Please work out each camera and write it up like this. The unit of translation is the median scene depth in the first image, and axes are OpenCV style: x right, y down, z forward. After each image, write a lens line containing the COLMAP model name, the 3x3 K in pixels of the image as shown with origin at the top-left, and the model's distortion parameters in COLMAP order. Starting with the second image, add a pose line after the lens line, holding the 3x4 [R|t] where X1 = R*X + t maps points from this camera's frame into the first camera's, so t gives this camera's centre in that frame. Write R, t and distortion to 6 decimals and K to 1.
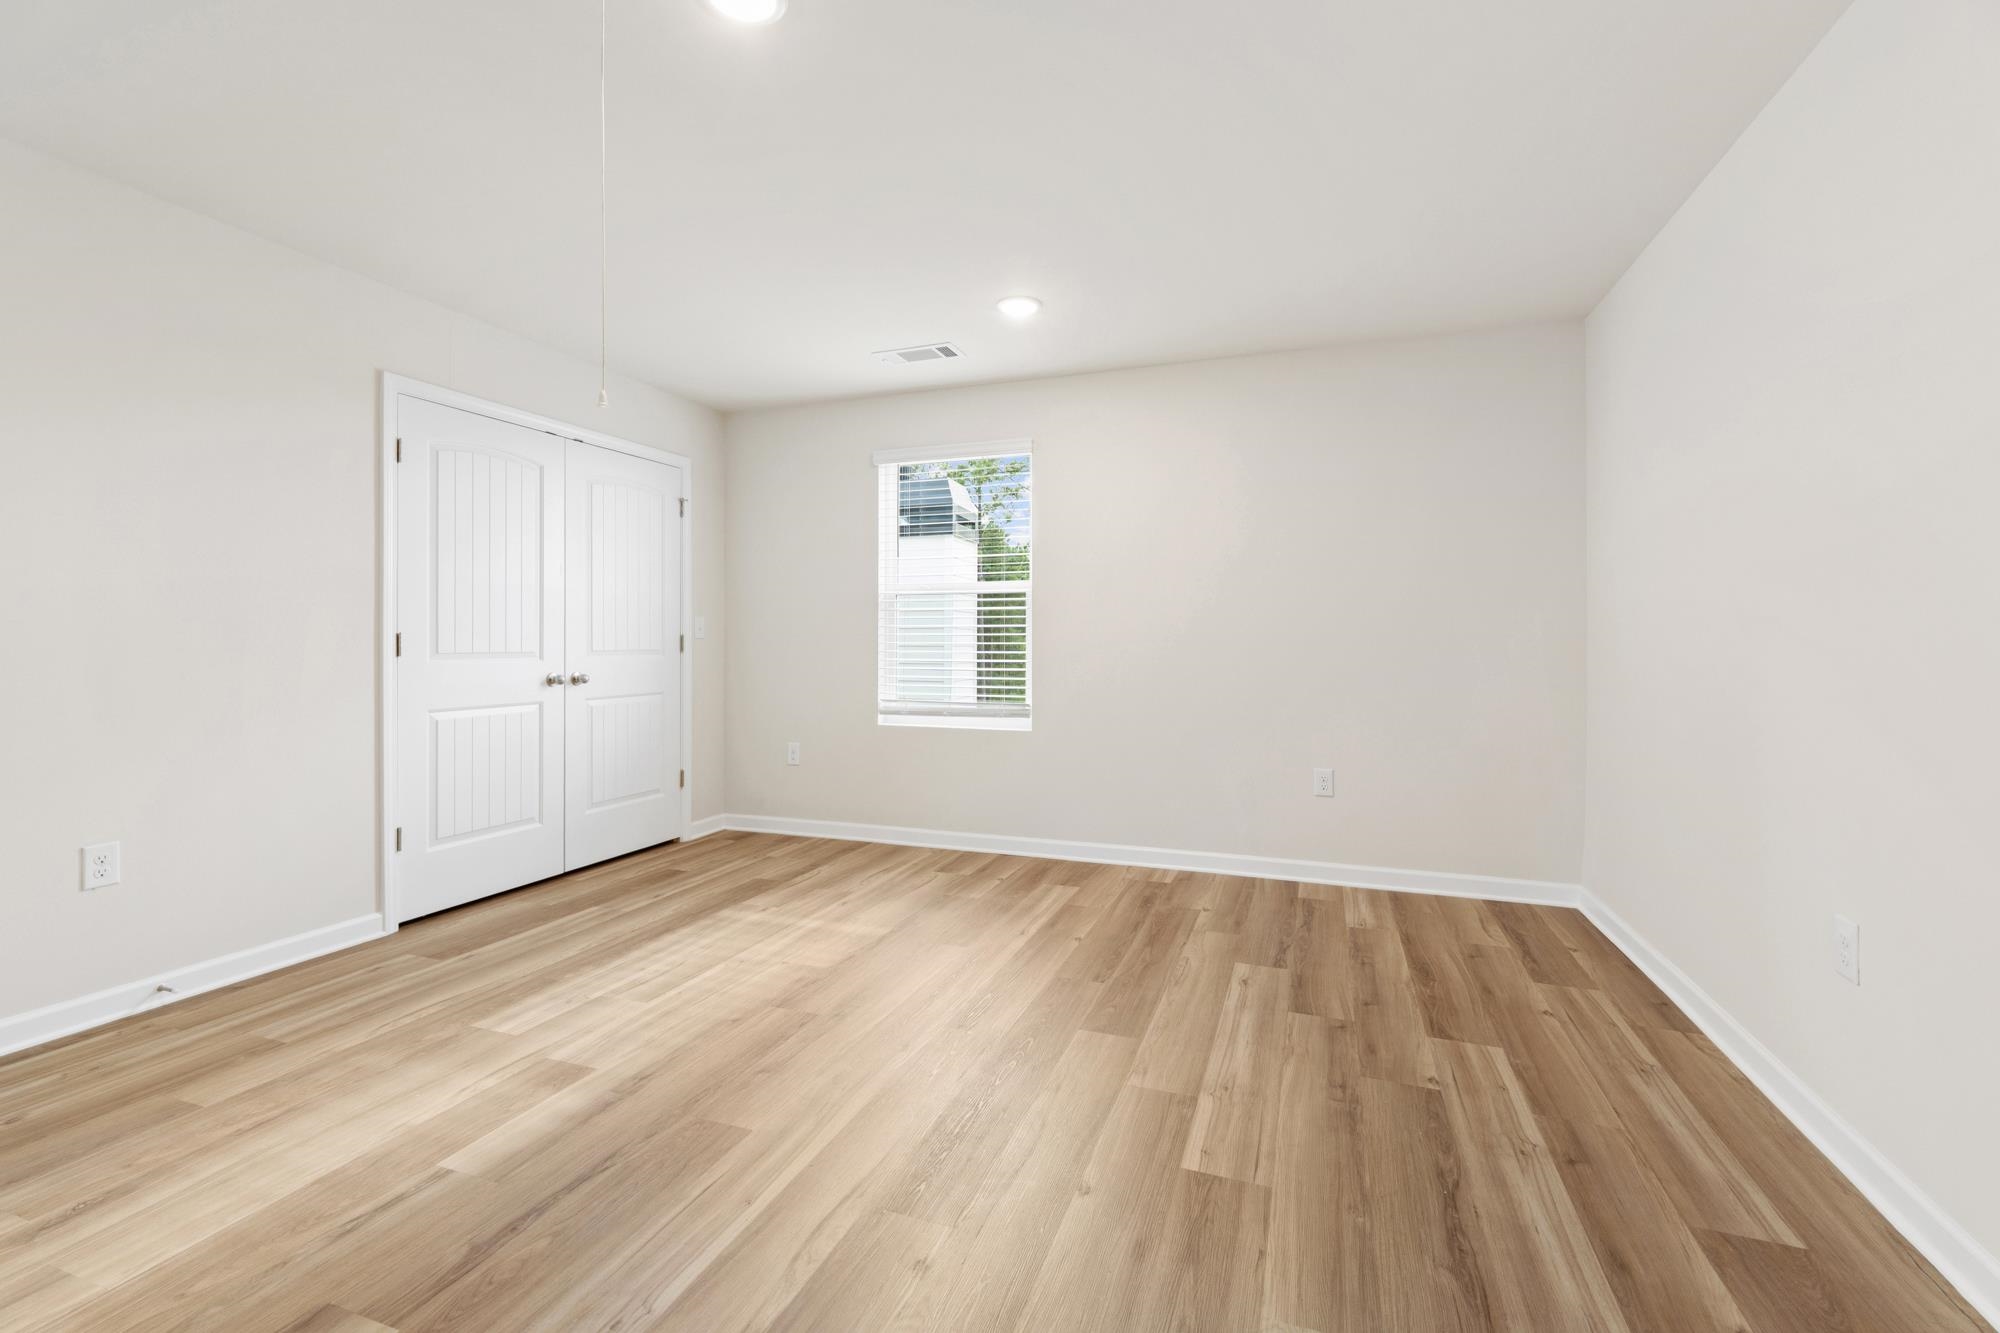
lens RADIAL K [[852.6, 0, 1001.4], [0, 852.6, 655.8], [0, 0, 1]] dist [0.005245, -0.000356]
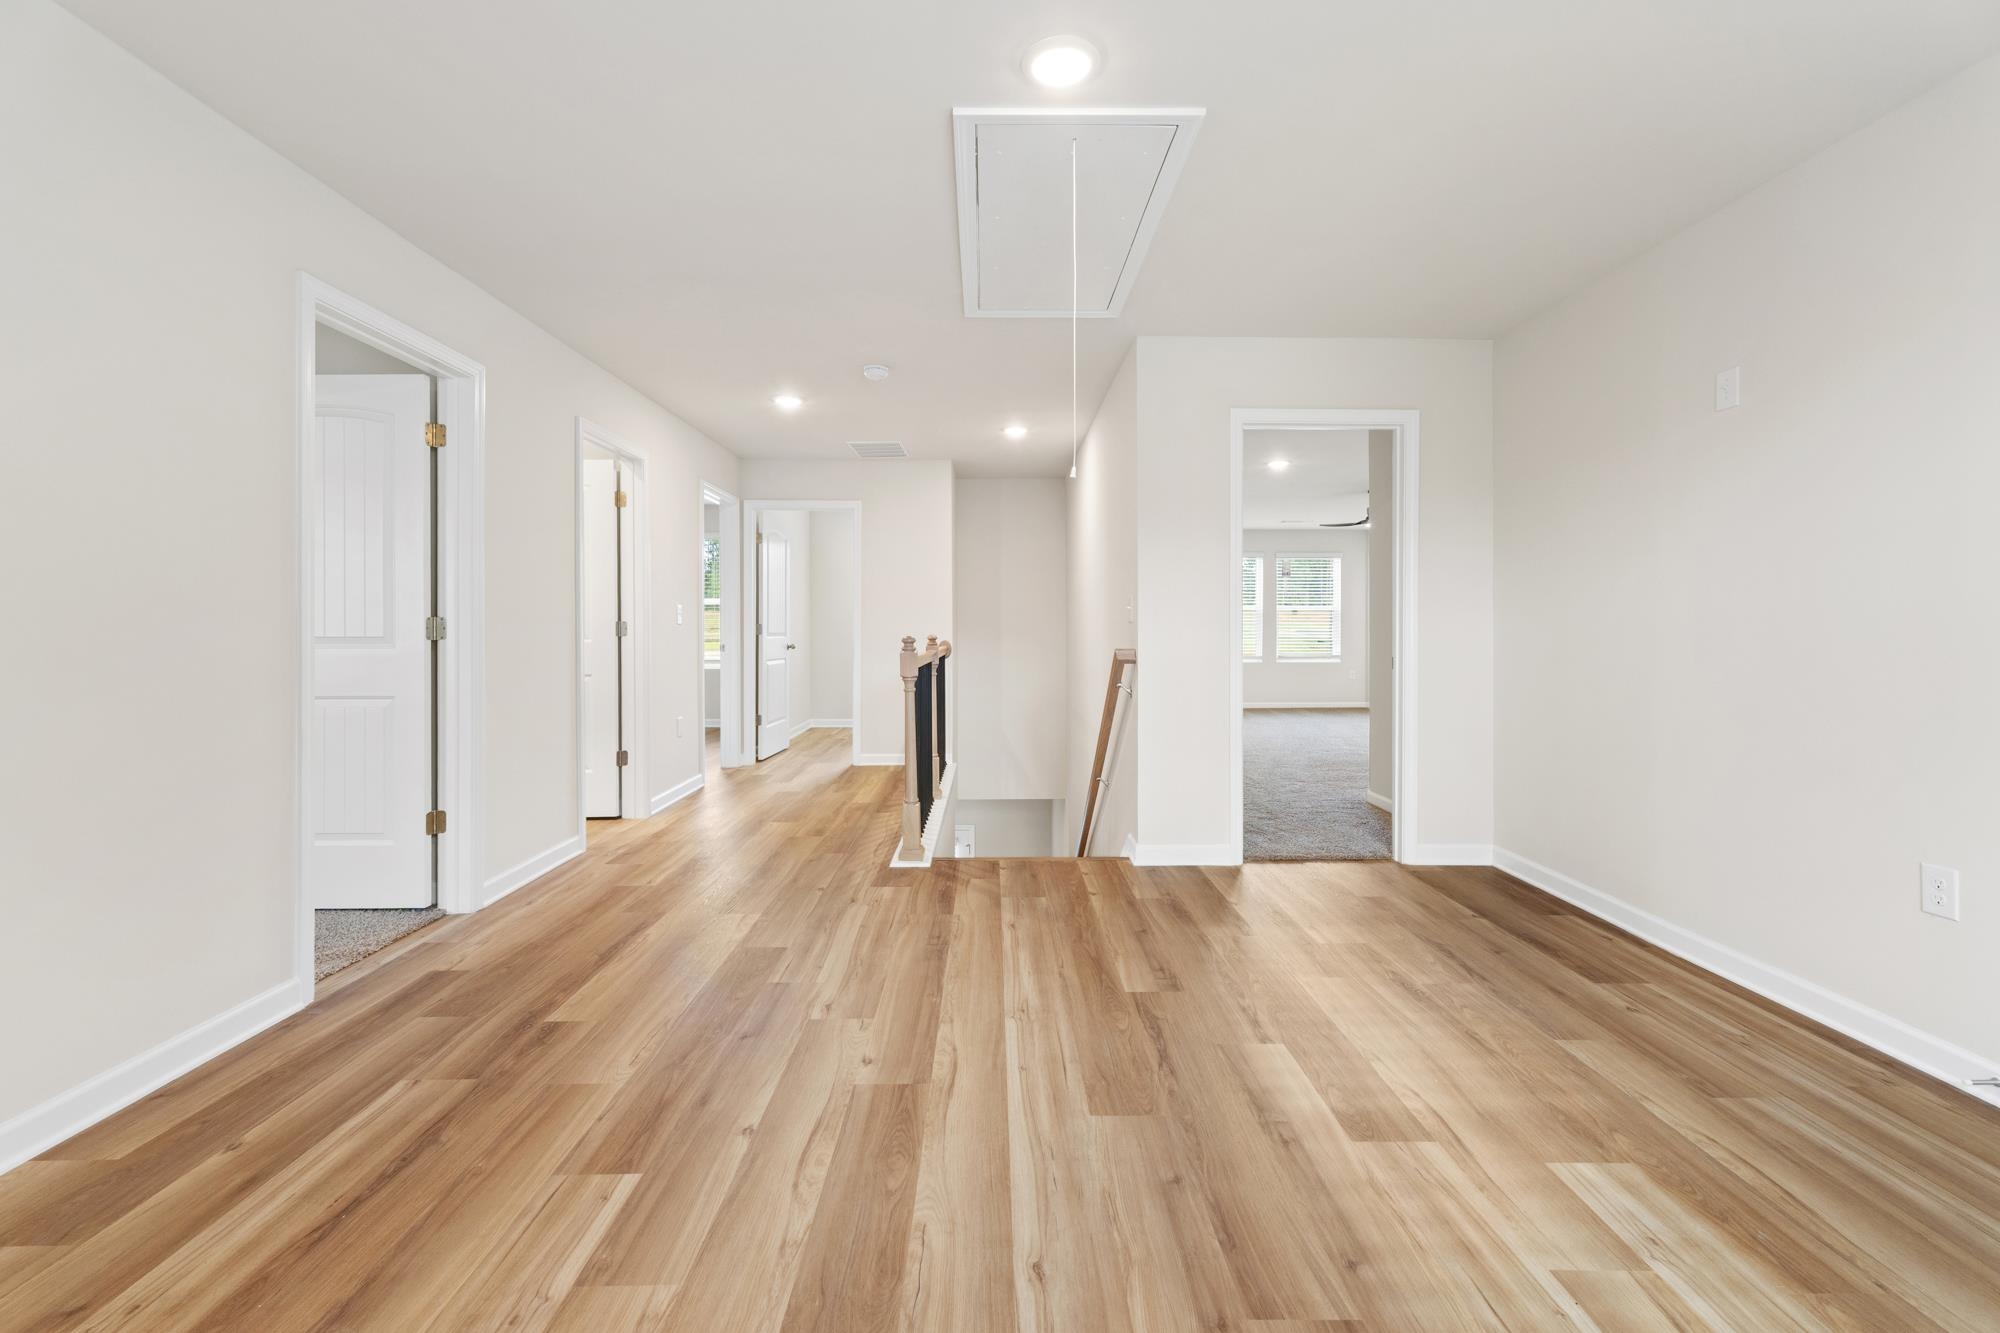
lens RADIAL K [[852.6, 0, 1002.1], [0, 852.6, 626.2], [0, 0, 1]] dist [0.005245, -0.000356]
pose [[-0.931139, -0.004413, -0.364637, 0.157001], [-0.009128, 0.999896, 0.011209, -0.025043], [0.364549, 0.013766, -0.931082, 1.706289]]
